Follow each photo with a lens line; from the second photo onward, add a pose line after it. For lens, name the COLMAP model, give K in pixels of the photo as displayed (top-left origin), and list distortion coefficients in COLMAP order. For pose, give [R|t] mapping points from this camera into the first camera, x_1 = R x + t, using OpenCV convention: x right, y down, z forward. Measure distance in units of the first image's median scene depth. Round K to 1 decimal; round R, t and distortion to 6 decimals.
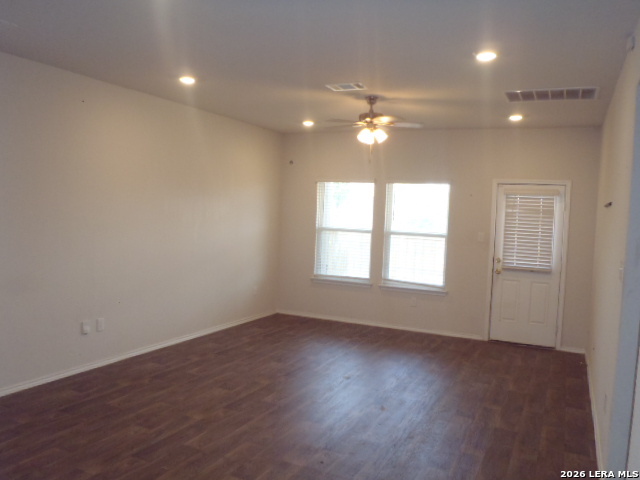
lens RADIAL K [[545.3, 0, 321.6], [0, 545.3, 234.9], [0, 0, 1]] dist [-0.058845, 0.031739]
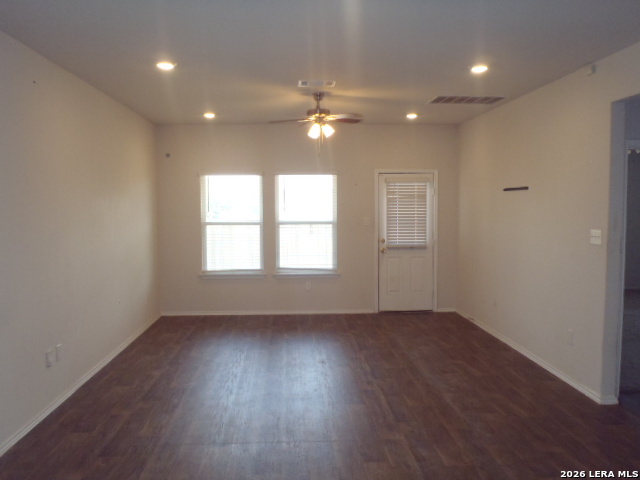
lens RADIAL K [[545.3, 0, 320.8], [0, 545.3, 237.8], [0, 0, 1]] dist [-0.058845, 0.031739]
pose [[0.880477, -0.075393, 0.468055, -0.323941], [0.063536, 0.997133, 0.041095, -0.014945], [-0.469812, -0.006445, 0.882743, 0.055758]]
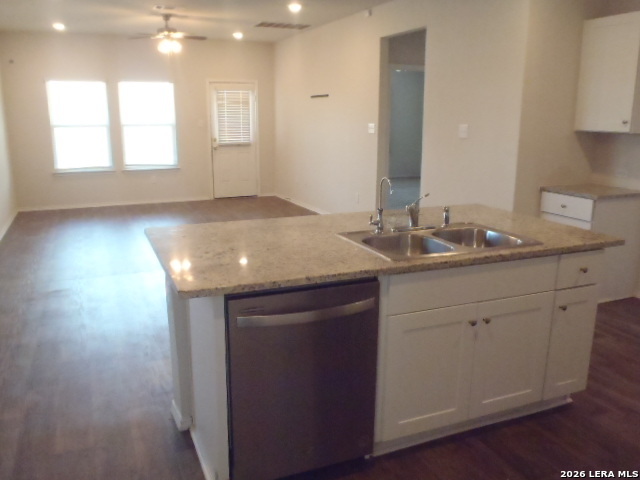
lens RADIAL K [[545.3, 0, 319.2], [0, 545.3, 234.0], [0, 0, 1]] dist [-0.058845, 0.031739]
pose [[0.664340, -0.202058, 0.719600, -0.536931], [0.061658, 0.974300, 0.216653, -0.002251], [-0.744883, -0.099562, 0.659725, -0.123442]]
